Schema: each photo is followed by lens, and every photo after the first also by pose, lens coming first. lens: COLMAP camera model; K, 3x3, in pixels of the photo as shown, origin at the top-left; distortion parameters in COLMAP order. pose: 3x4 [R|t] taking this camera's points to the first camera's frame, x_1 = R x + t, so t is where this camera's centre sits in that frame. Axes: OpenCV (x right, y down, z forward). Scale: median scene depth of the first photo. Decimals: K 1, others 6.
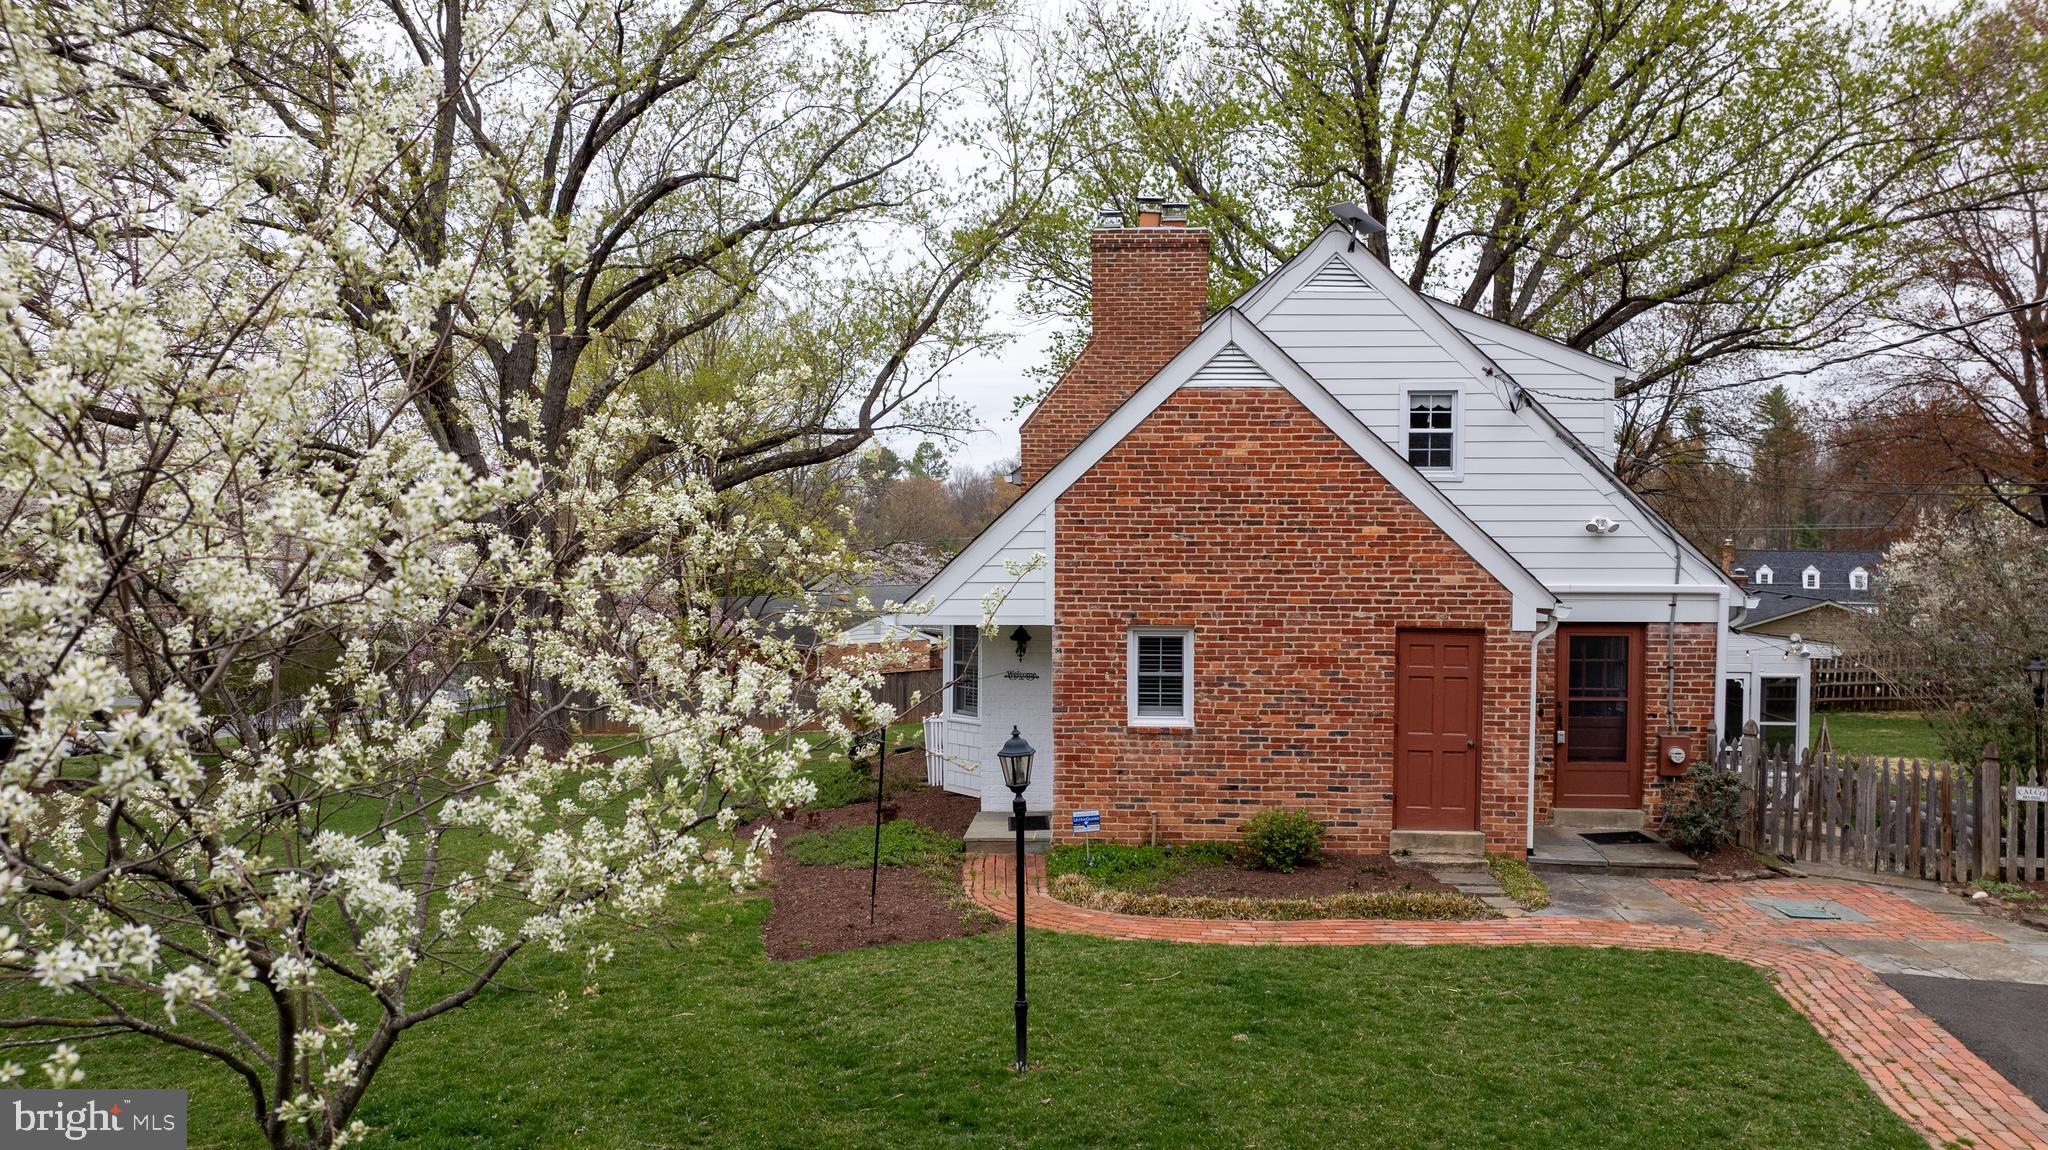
lens RADIAL K [[1443.1, 0, 1022.0], [0, 1443.1, 578.2], [0, 0, 1]] dist [-0.018667, 0.008498]
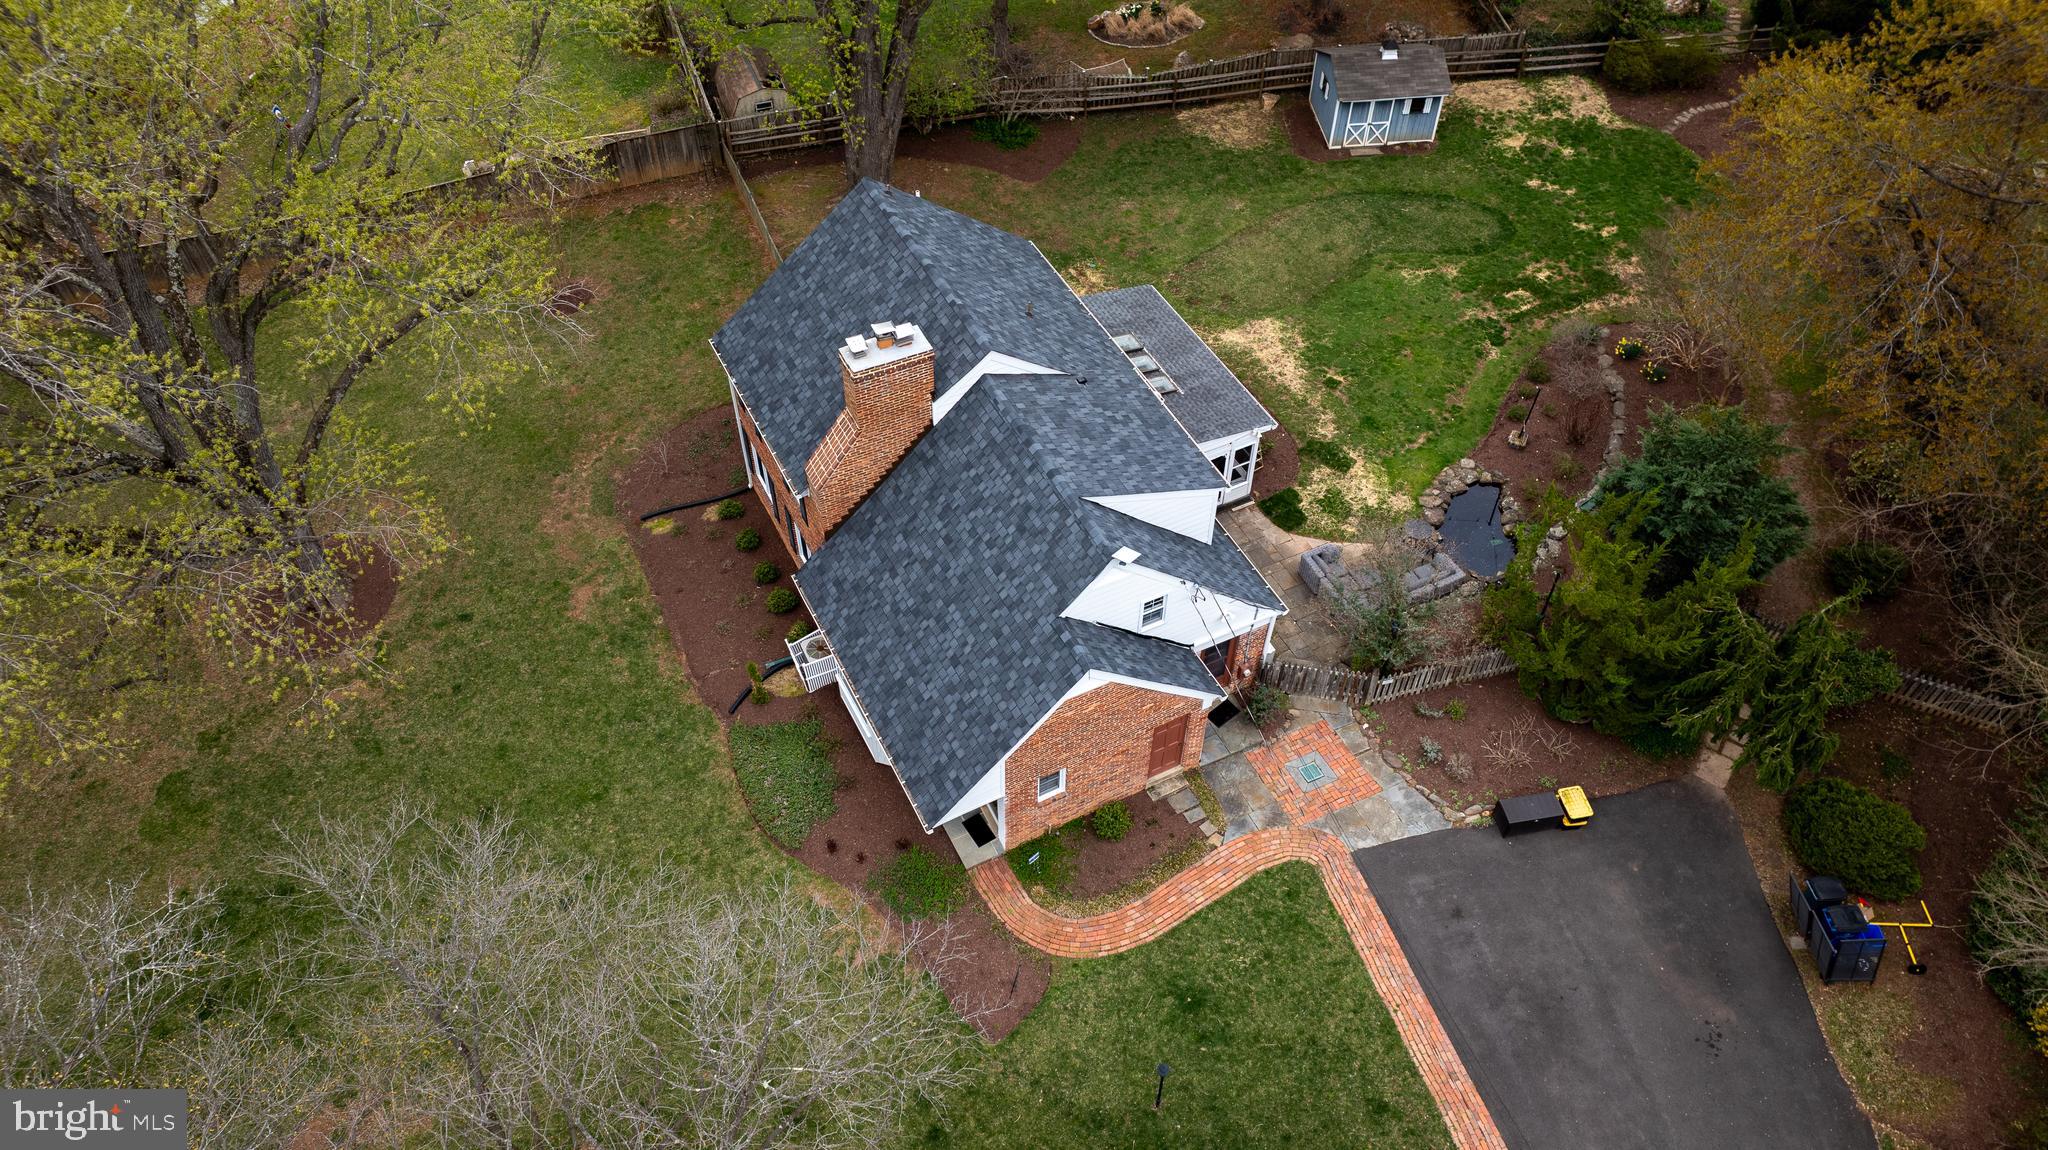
lens RADIAL K [[1443.1, 0, 1023.7], [0, 1443.1, 578.4], [0, 0, 1]] dist [-0.018667, 0.008498]
pose [[0.855792, -0.394568, 0.334567, -0.638068], [0.014641, 0.664947, 0.746747, -2.091368], [-0.517112, -0.634162, 0.574833, 0.070607]]
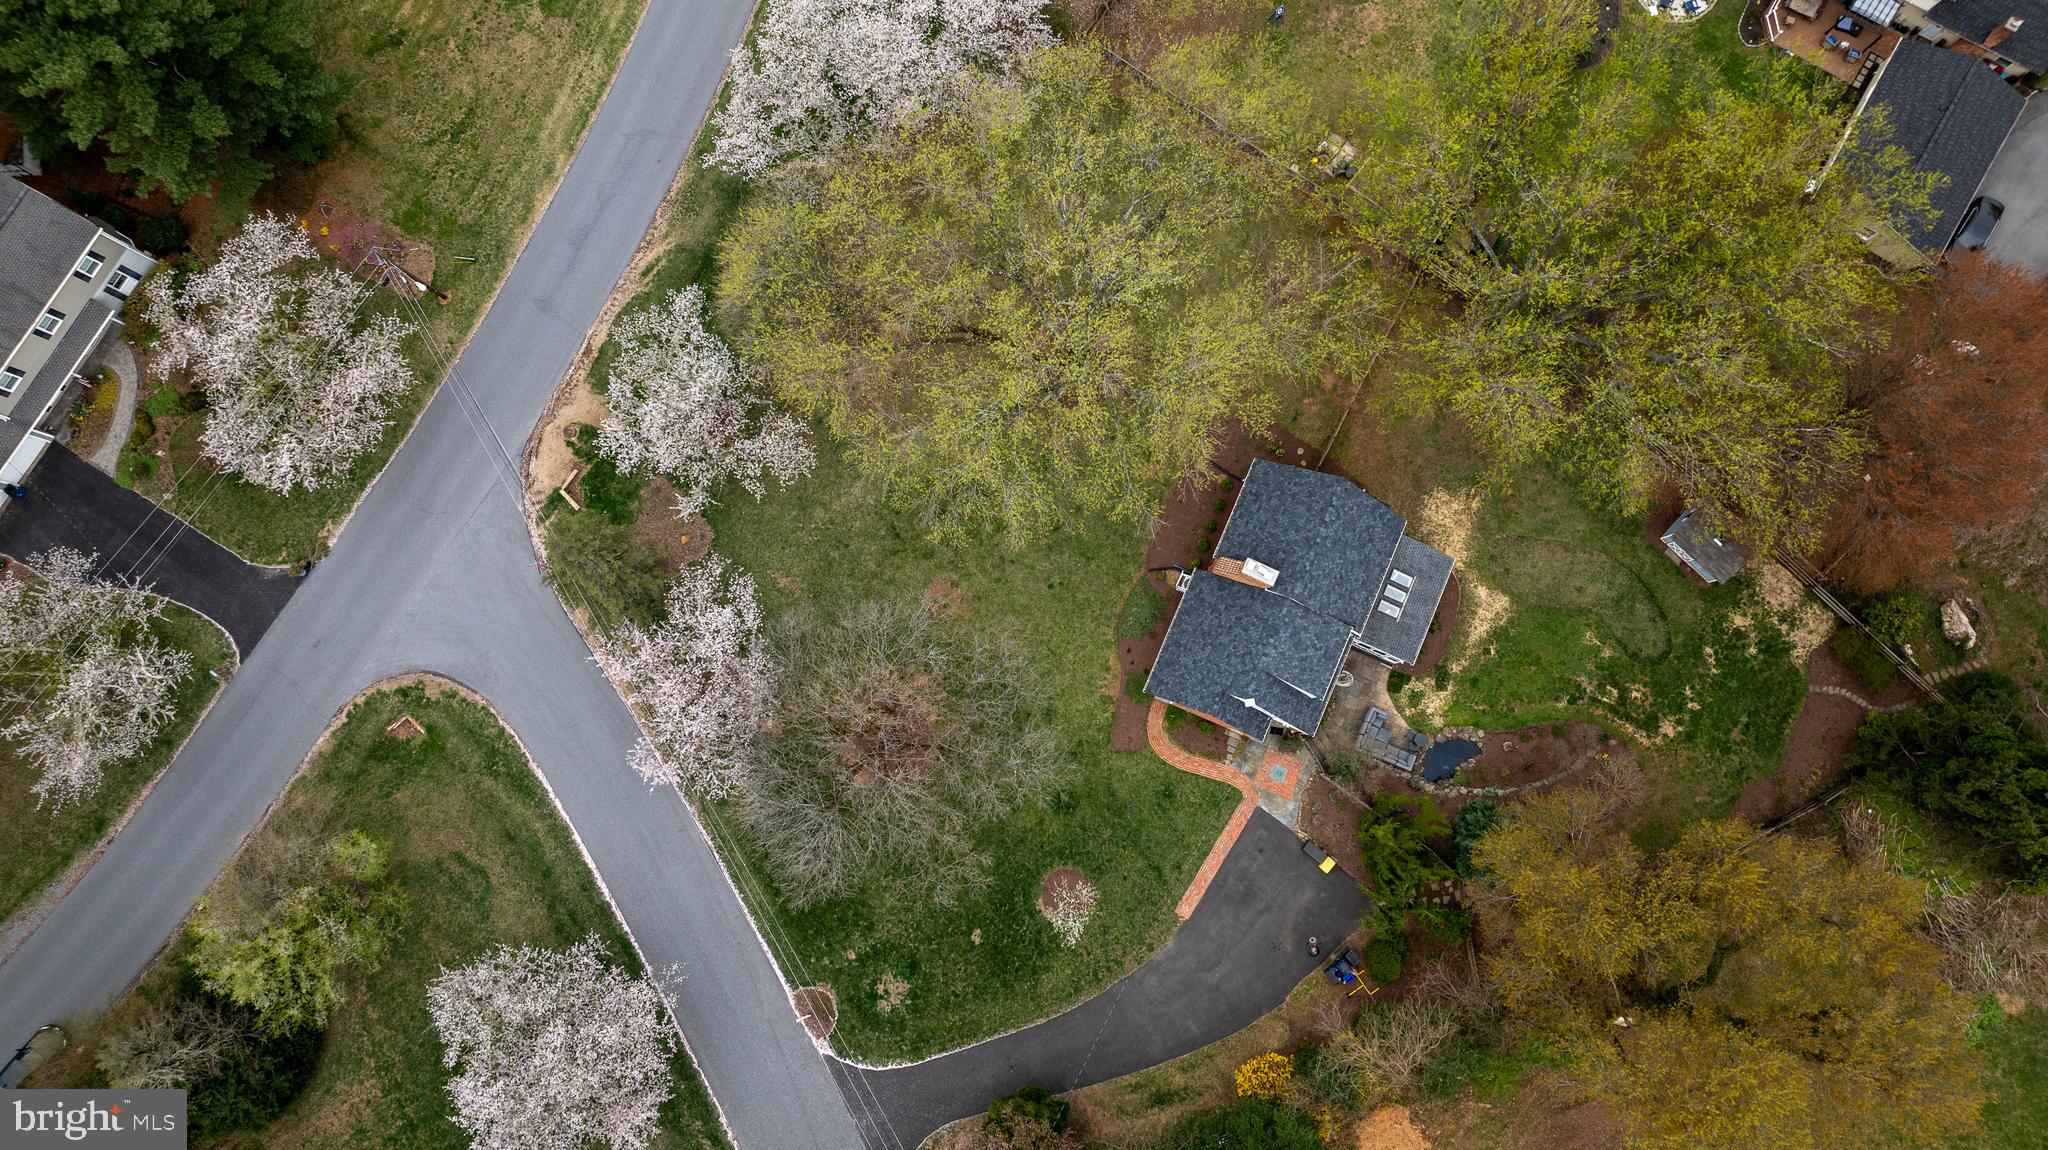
lens RADIAL K [[1443.1, 0, 1028.7], [0, 1443.1, 577.7], [0, 0, 1]] dist [-0.018667, 0.008498]
pose [[0.945305, 0.323128, -0.044583, -0.508126], [-0.004506, 0.149601, 0.988736, -6.789352], [0.326158, -0.934456, 0.142874, 0.650508]]
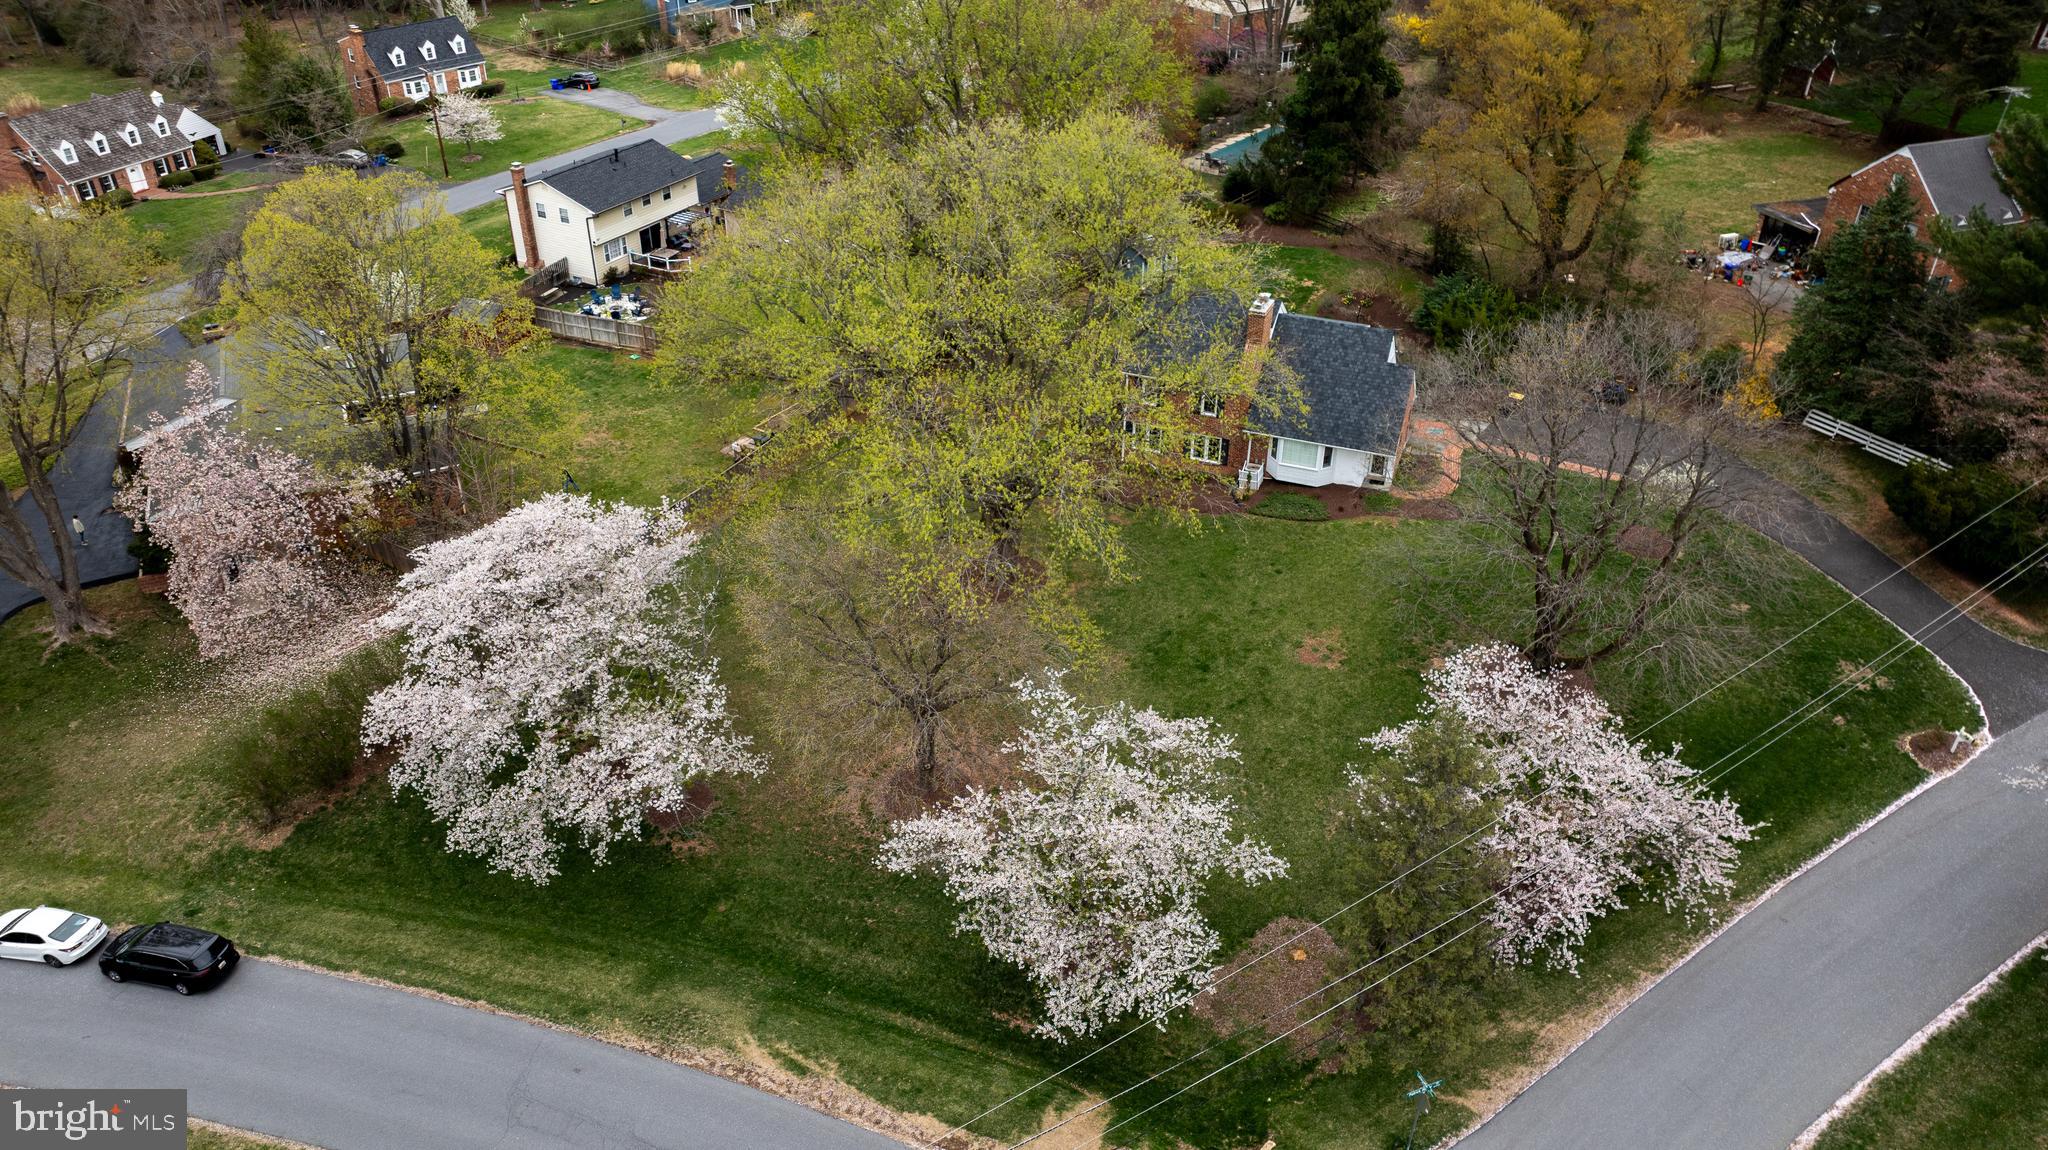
lens RADIAL K [[1443.1, 0, 1008.8], [0, 1443.1, 563.5], [0, 0, 1]] dist [-0.018667, 0.008498]
pose [[0.305937, -0.504123, 0.807627, -5.687303], [0.024023, 0.852120, 0.522796, -2.770302], [-0.951749, -0.140541, 0.272805, 1.127874]]
